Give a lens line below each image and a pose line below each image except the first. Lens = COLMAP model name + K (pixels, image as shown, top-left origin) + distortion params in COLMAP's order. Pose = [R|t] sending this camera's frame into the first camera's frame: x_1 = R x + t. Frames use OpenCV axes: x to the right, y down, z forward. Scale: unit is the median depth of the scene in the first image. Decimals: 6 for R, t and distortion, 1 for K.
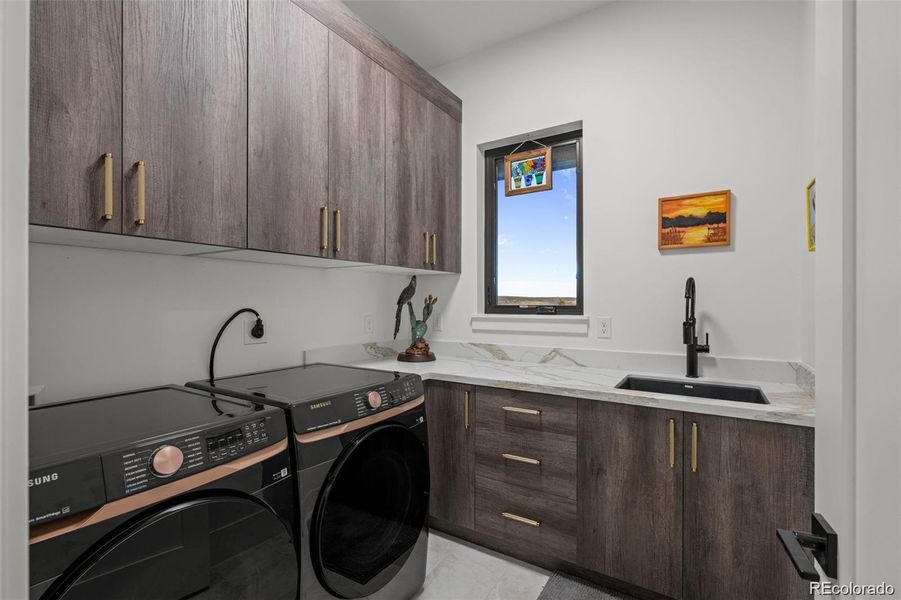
lens RADIAL K [[387.9, 0, 451.4], [0, 387.9, 298.2], [0, 0, 1]] dist [0.000395, 0.000517]
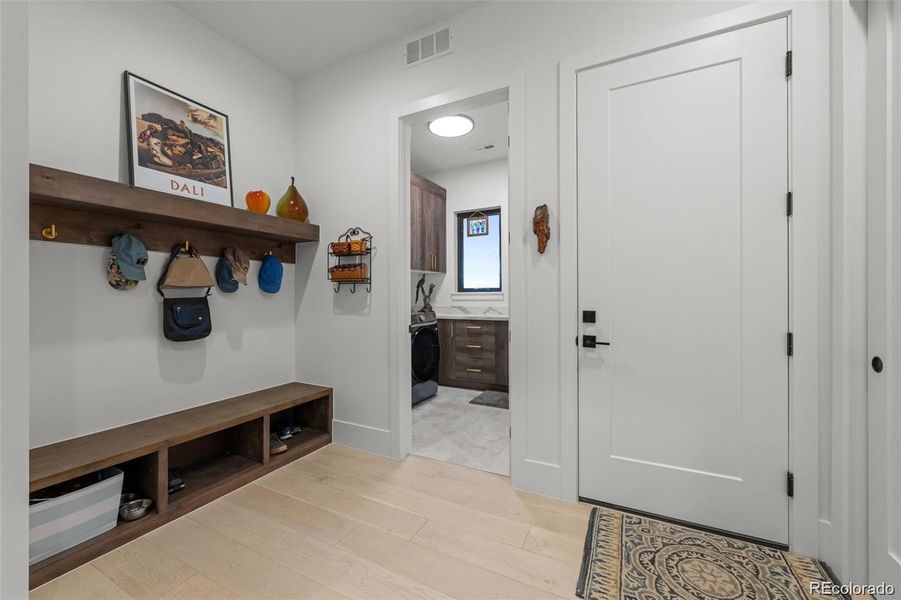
lens RADIAL K [[387.9, 0, 451.4], [0, 387.9, 298.2], [0, 0, 1]] dist [0.000395, 0.000517]
pose [[0.994949, -0.005515, 0.100229, -0.169156], [0.004838, 0.999964, 0.006988, 0.060922], [-0.100264, -0.006468, 0.994940, -1.156427]]
